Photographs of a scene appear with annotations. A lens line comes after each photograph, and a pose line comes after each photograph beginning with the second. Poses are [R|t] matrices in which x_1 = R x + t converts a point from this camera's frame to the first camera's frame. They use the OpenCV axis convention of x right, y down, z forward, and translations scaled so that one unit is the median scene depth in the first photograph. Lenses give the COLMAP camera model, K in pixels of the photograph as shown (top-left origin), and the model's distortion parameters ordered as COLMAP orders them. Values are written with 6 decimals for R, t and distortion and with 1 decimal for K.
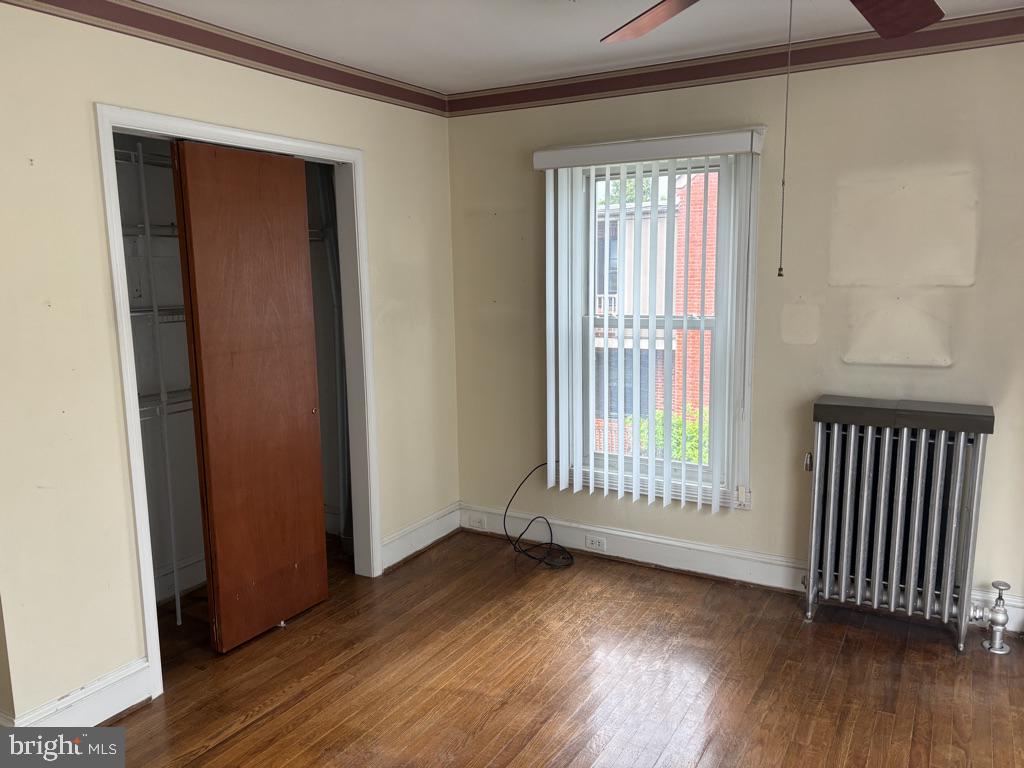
lens RADIAL K [[773.7, 0, 516.5], [0, 773.7, 388.9], [0, 0, 1]] dist [0.043268, -0.048477]
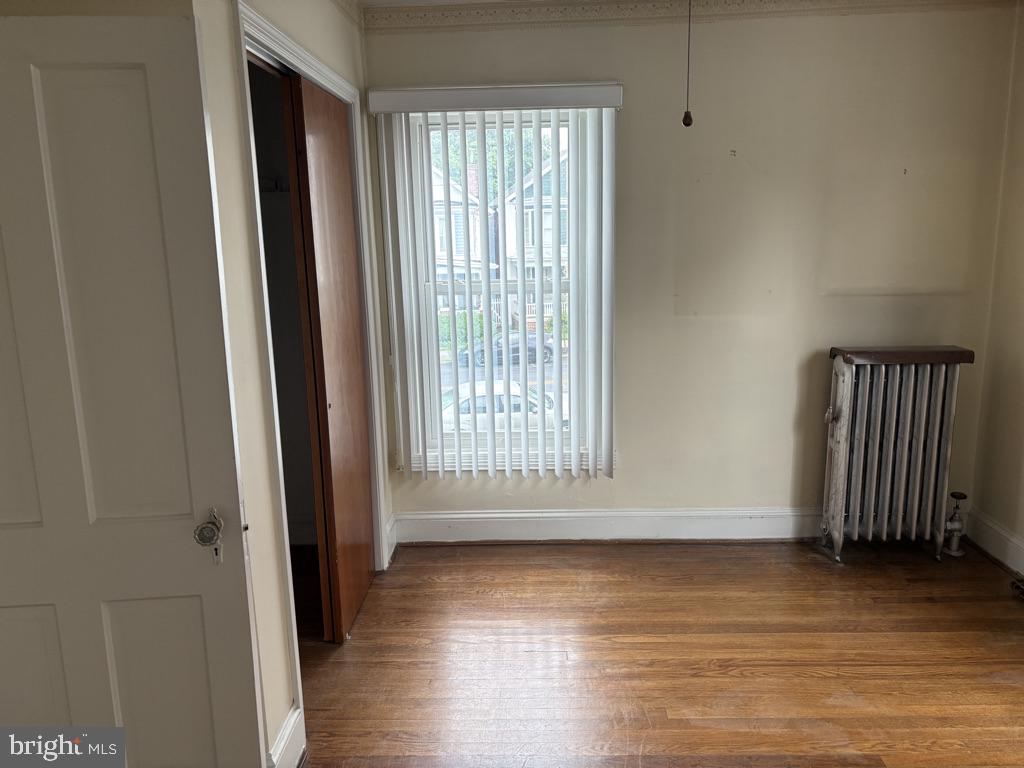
lens RADIAL K [[773.7, 0, 514.0], [0, 773.7, 375.2], [0, 0, 1]] dist [0.043268, -0.048477]
pose [[0.867064, -0.099596, 0.488139, -0.412213], [0.087632, 0.995027, 0.047358, -0.032976], [-0.490428, 0.001714, 0.871480, 0.262491]]
